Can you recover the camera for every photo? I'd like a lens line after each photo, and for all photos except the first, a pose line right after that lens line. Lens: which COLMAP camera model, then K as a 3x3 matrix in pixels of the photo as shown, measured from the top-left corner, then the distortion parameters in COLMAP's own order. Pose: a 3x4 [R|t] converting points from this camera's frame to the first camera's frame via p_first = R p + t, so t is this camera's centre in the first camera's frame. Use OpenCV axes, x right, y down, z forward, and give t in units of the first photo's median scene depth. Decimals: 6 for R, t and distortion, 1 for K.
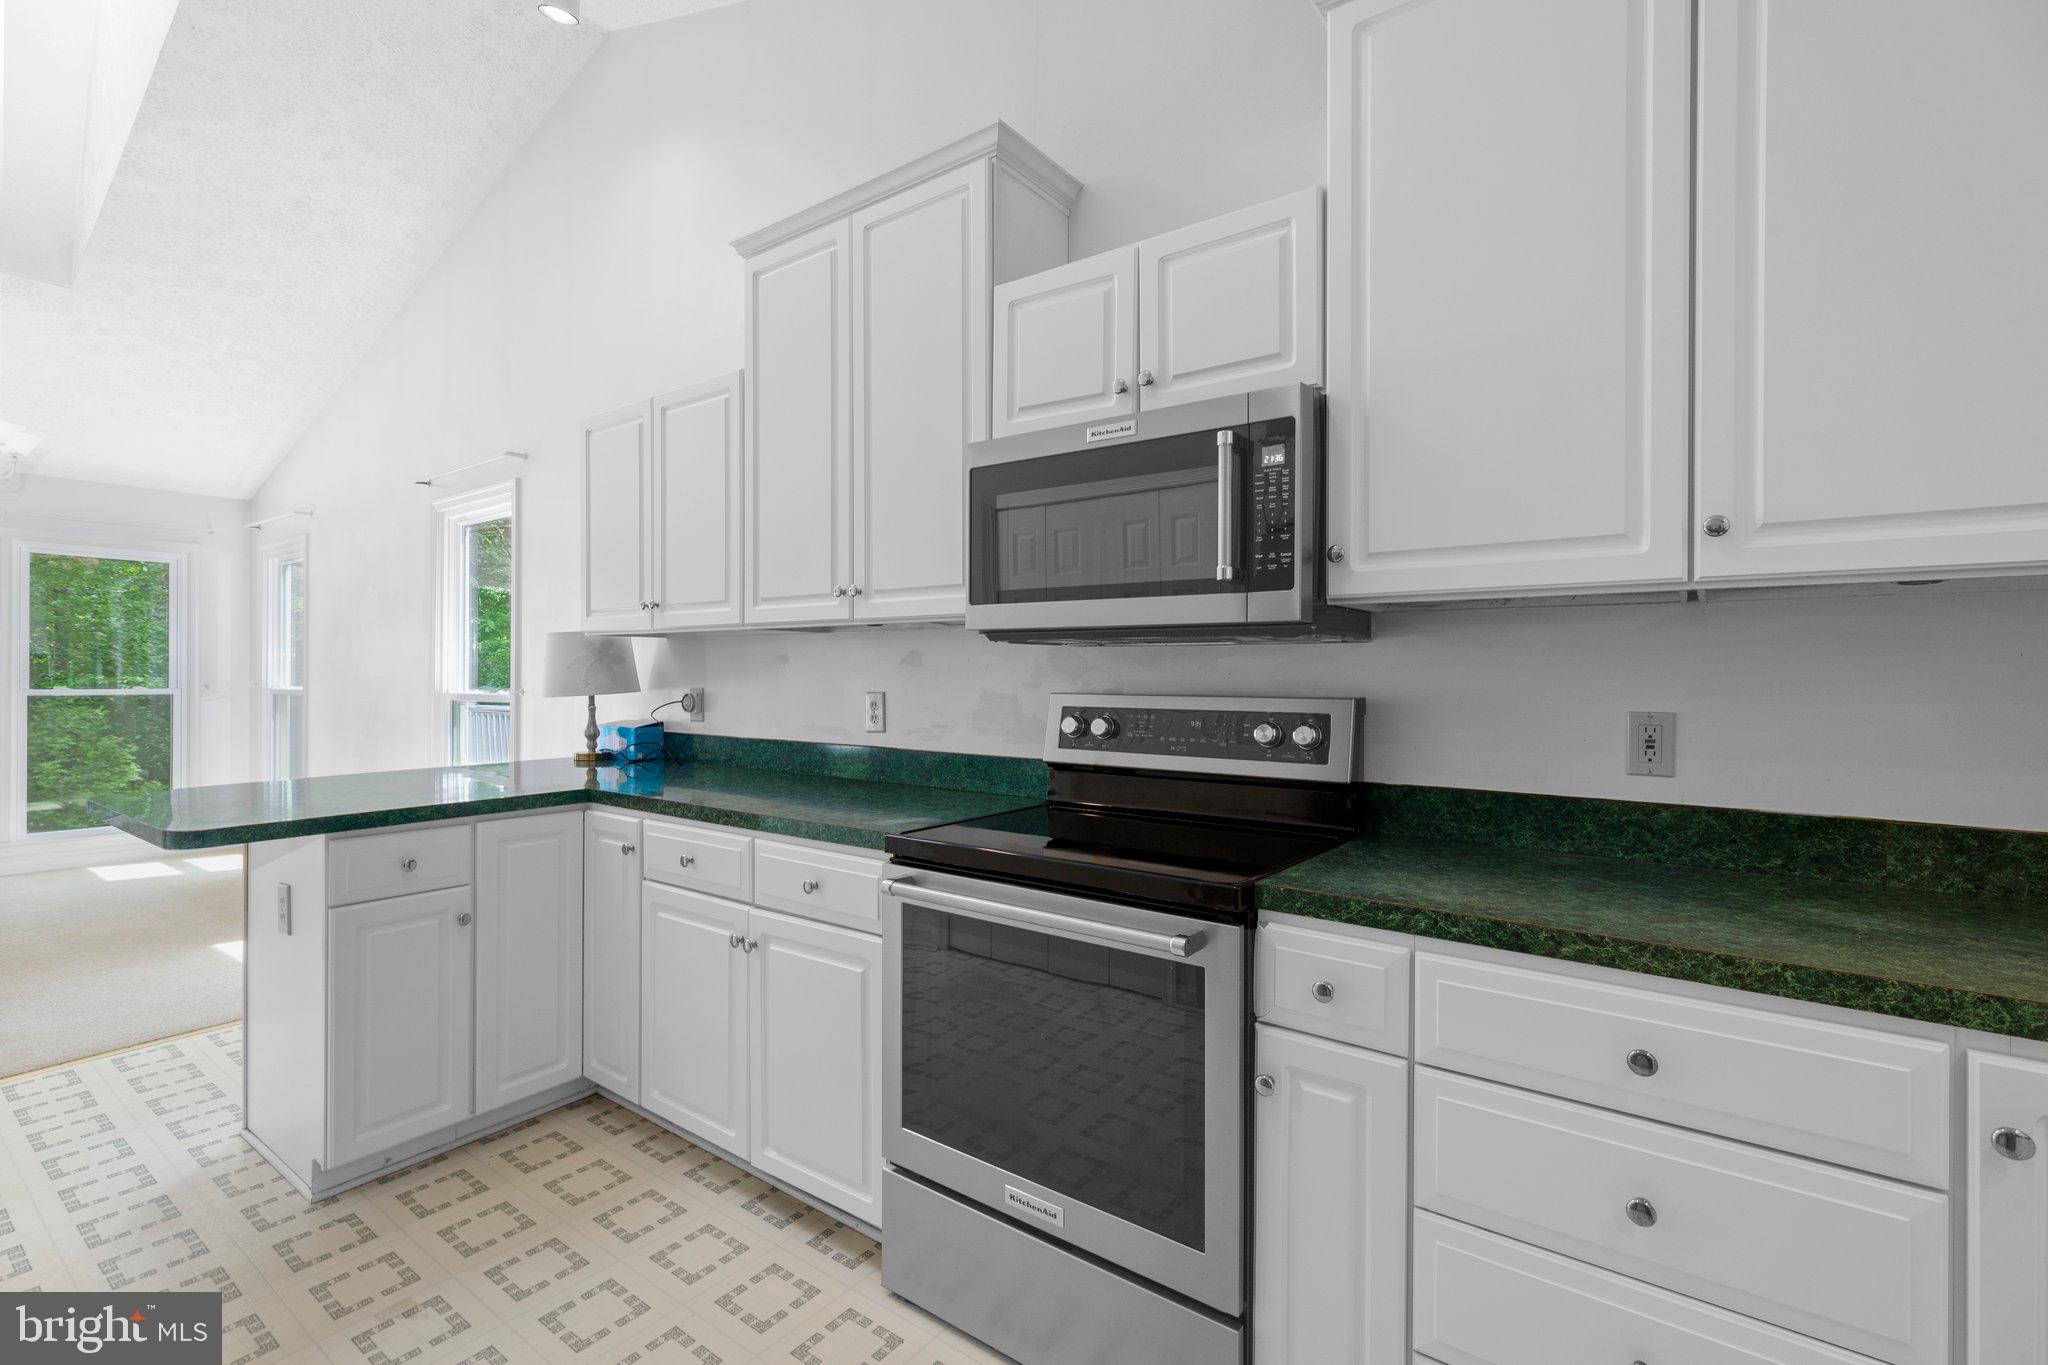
lens RADIAL K [[927.1, 0, 1014.8], [0, 927.1, 677.9], [0, 0, 1]] dist [0.000869, 0.000322]
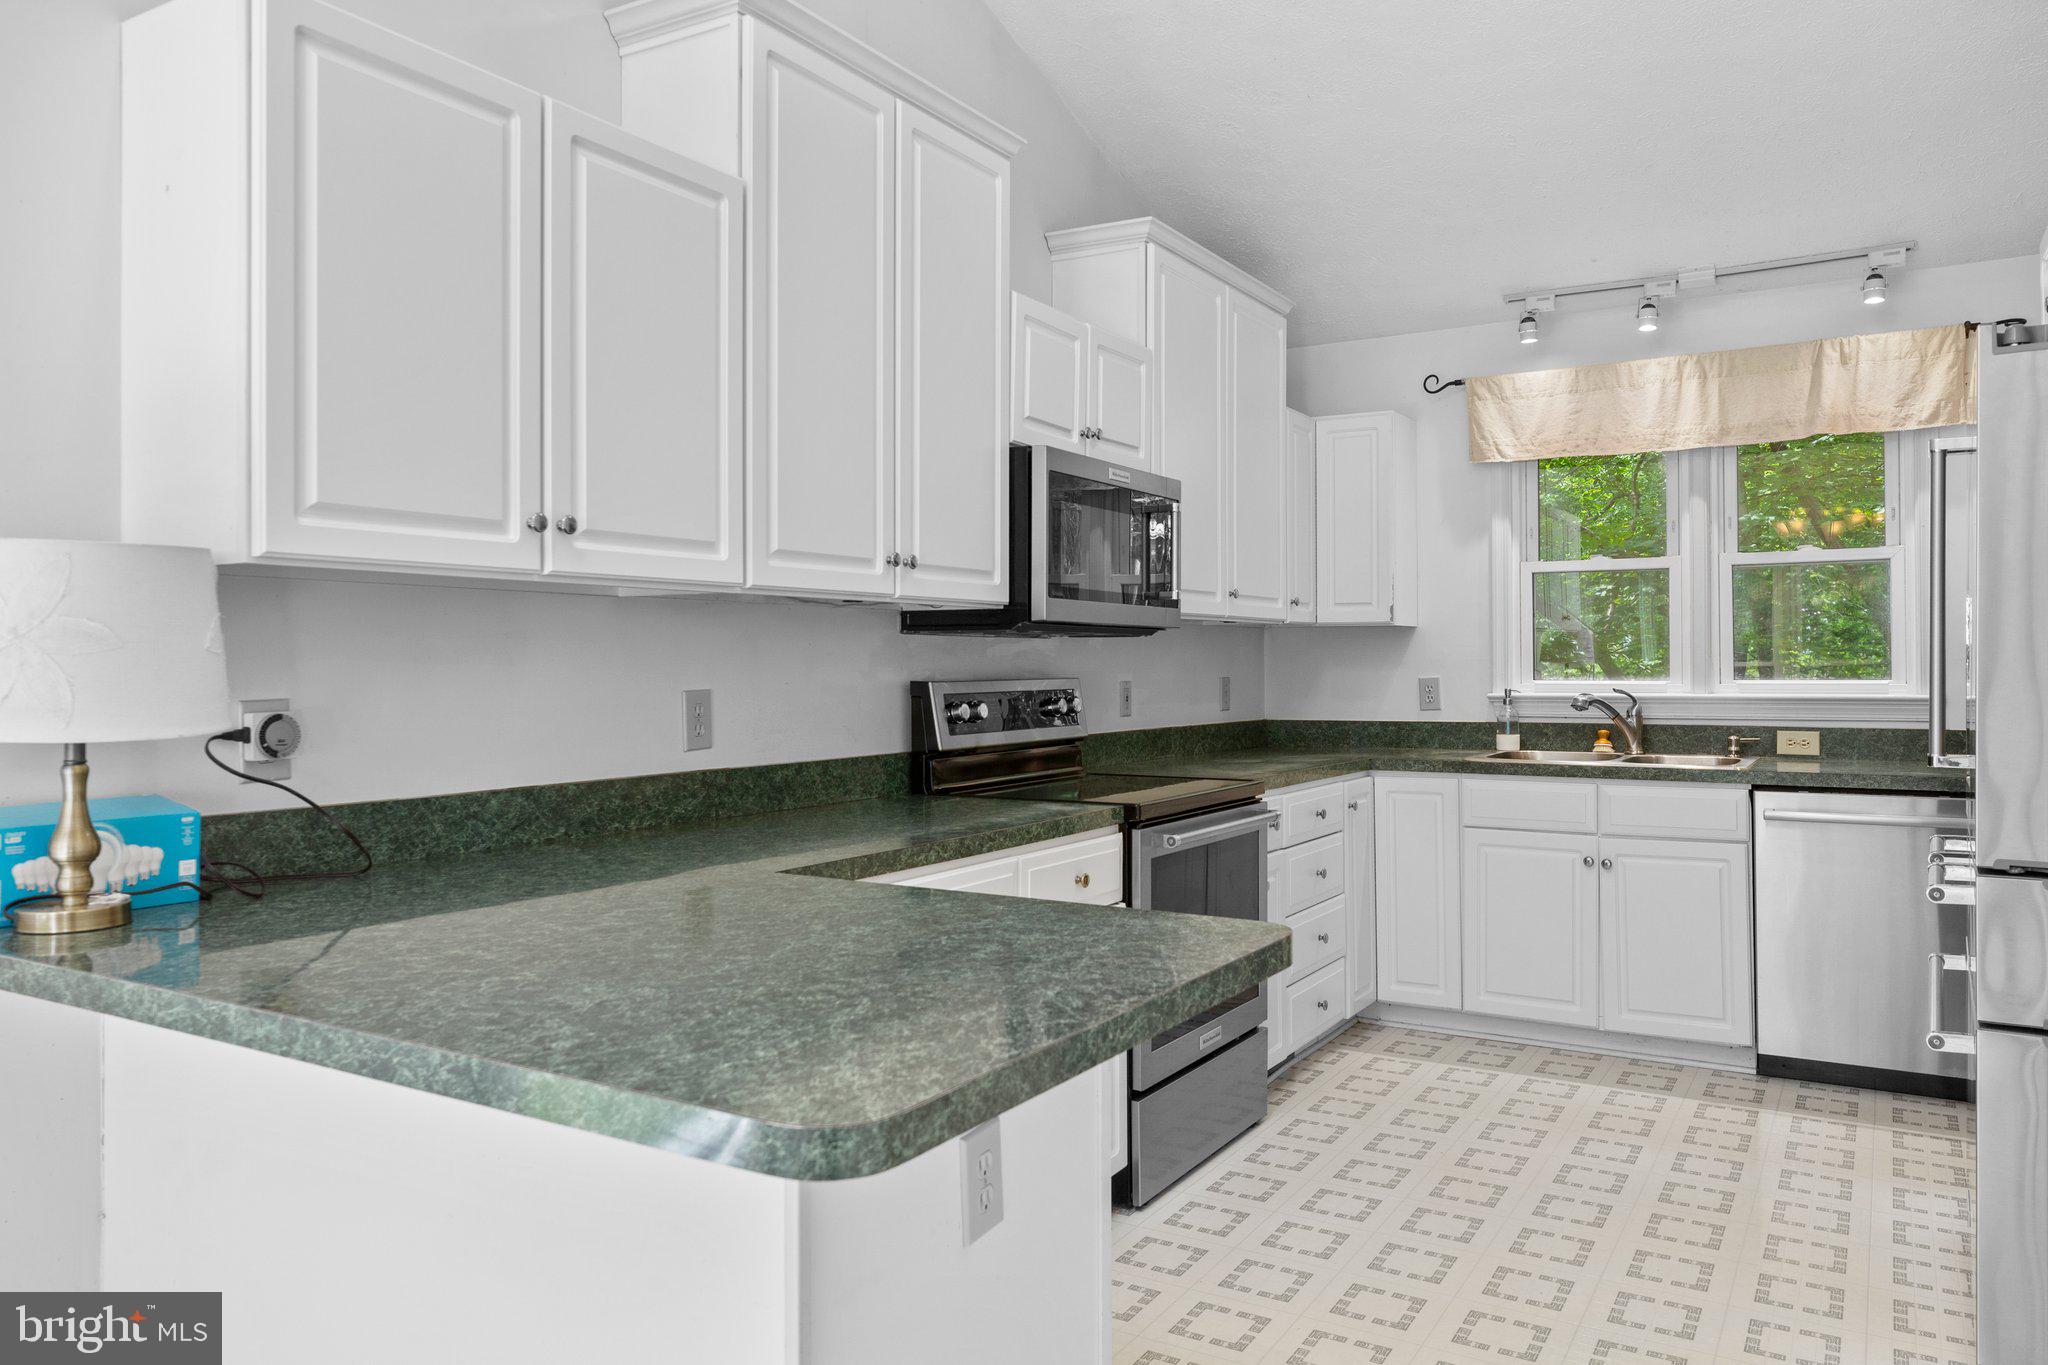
lens RADIAL K [[1420.8, 0, 1019.1], [0, 1420.8, 660.0], [0, 0, 1]] dist [-0.013489, -0.001539]
pose [[-0.100122, -0.004604, 0.994964, -0.998029], [0.003007, 0.999983, 0.004930, -0.008903], [-0.994971, 0.003485, -0.100107, 0.714821]]
